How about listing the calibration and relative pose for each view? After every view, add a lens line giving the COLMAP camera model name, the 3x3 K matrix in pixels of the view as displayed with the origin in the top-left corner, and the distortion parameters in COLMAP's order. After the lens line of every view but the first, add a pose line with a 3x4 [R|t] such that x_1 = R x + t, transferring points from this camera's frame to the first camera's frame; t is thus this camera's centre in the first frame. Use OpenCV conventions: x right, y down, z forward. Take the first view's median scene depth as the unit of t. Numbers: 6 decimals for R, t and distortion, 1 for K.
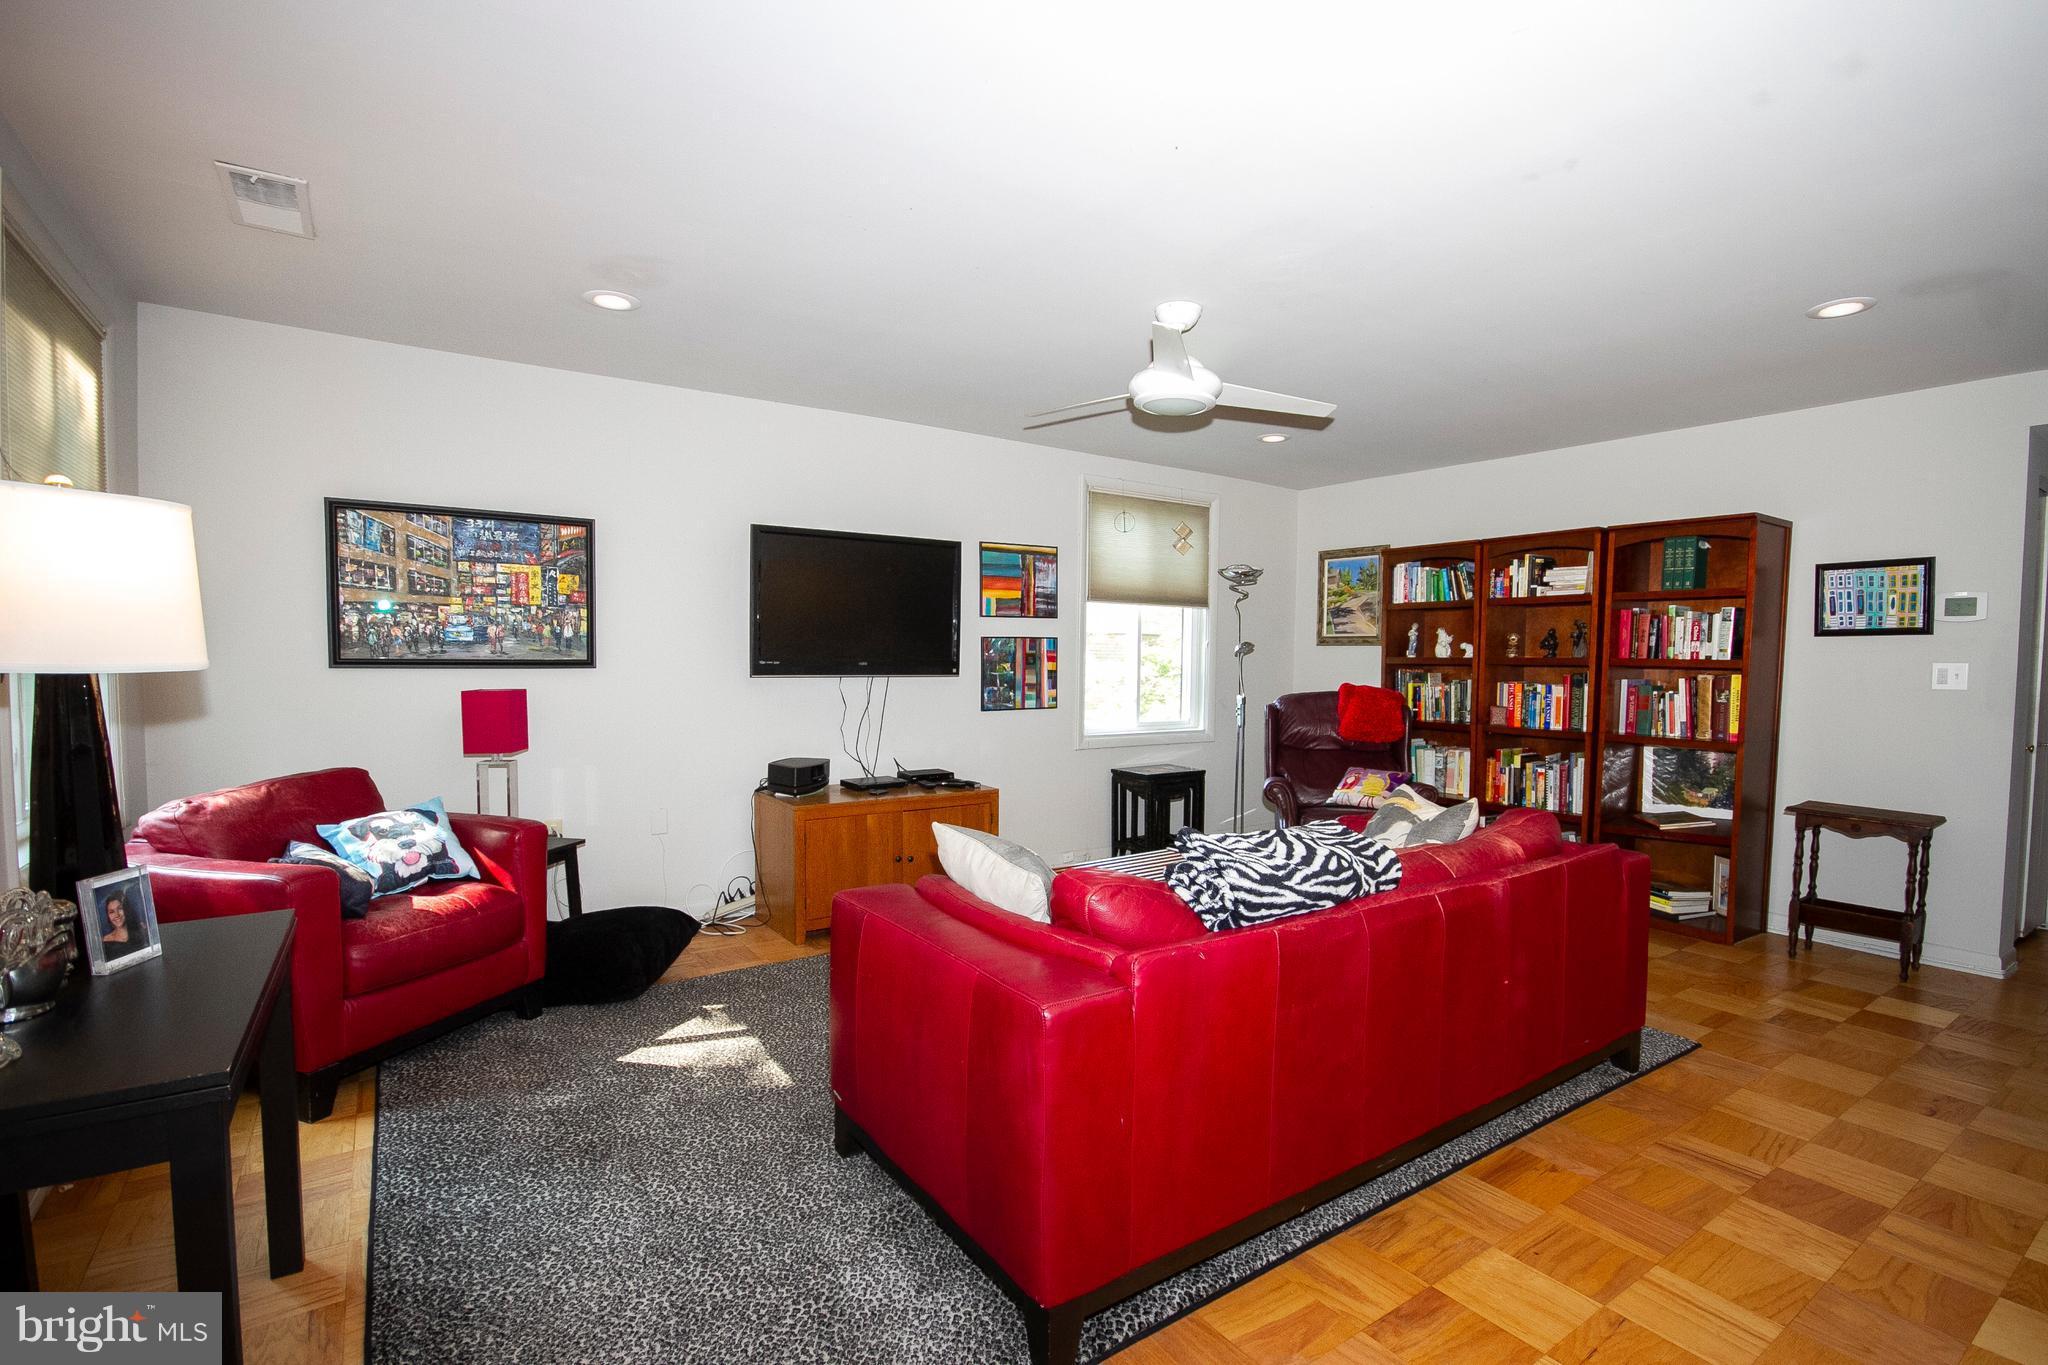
lens RADIAL K [[964.1, 0, 1024.0], [0, 964.1, 682.5], [0, 0, 1]] dist [-0.003262, -0.000552]
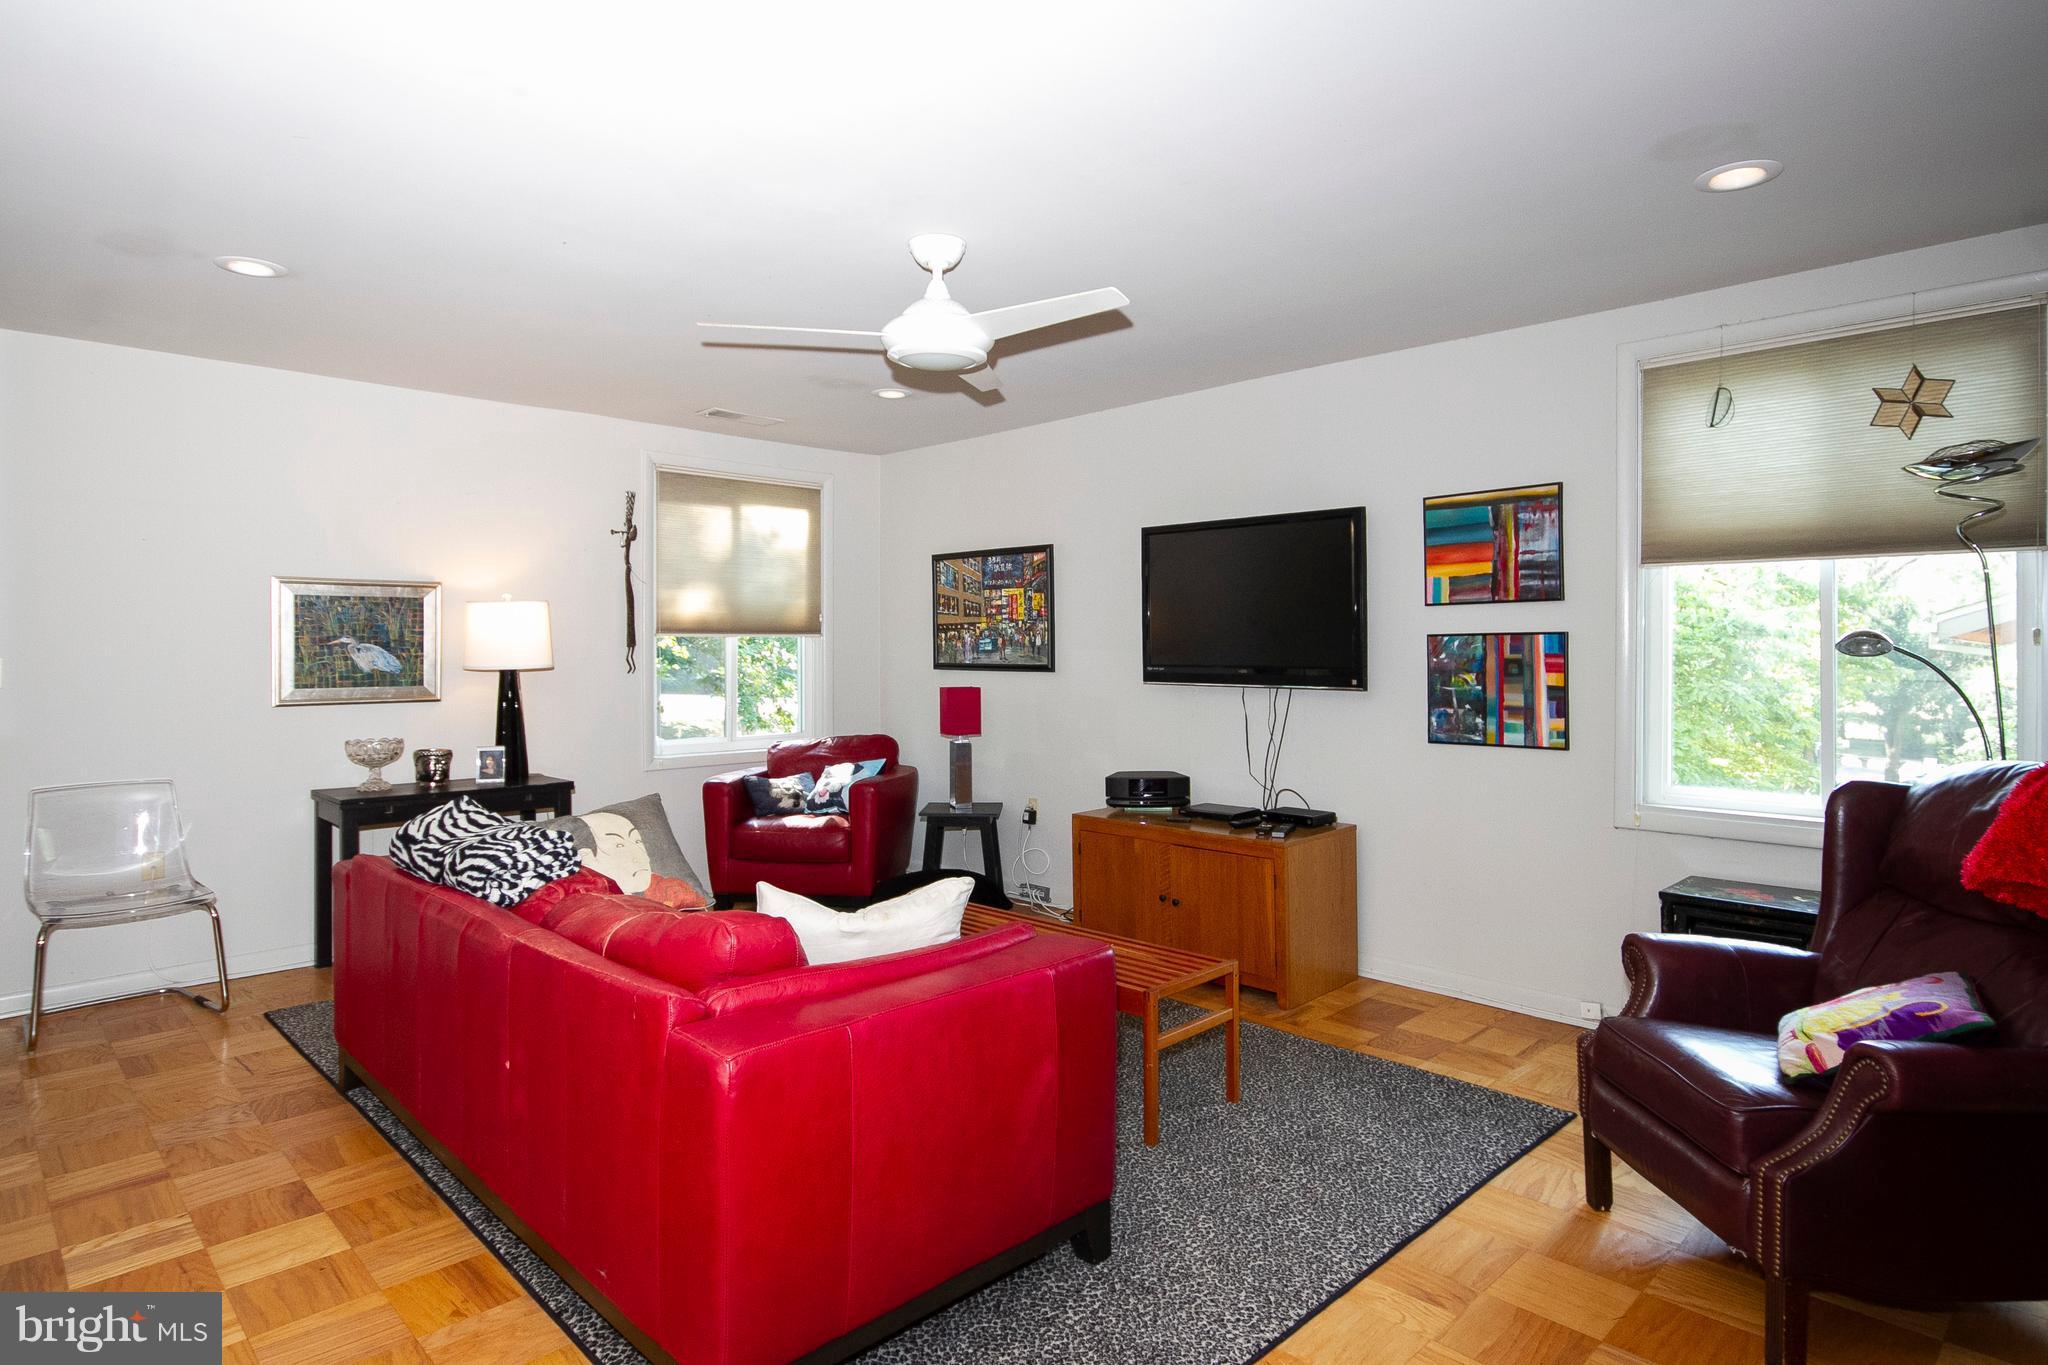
lens RADIAL K [[1135.0, 0, 1022.6], [0, 1135.0, 622.9], [0, 0, 1]] dist [-0.004008, -0.000291]
pose [[0.178222, -0.031873, -0.983474, 0.698793], [-0.028314, 0.998895, -0.037504, -0.016999], [0.983583, 0.034531, 0.177122, 0.567224]]
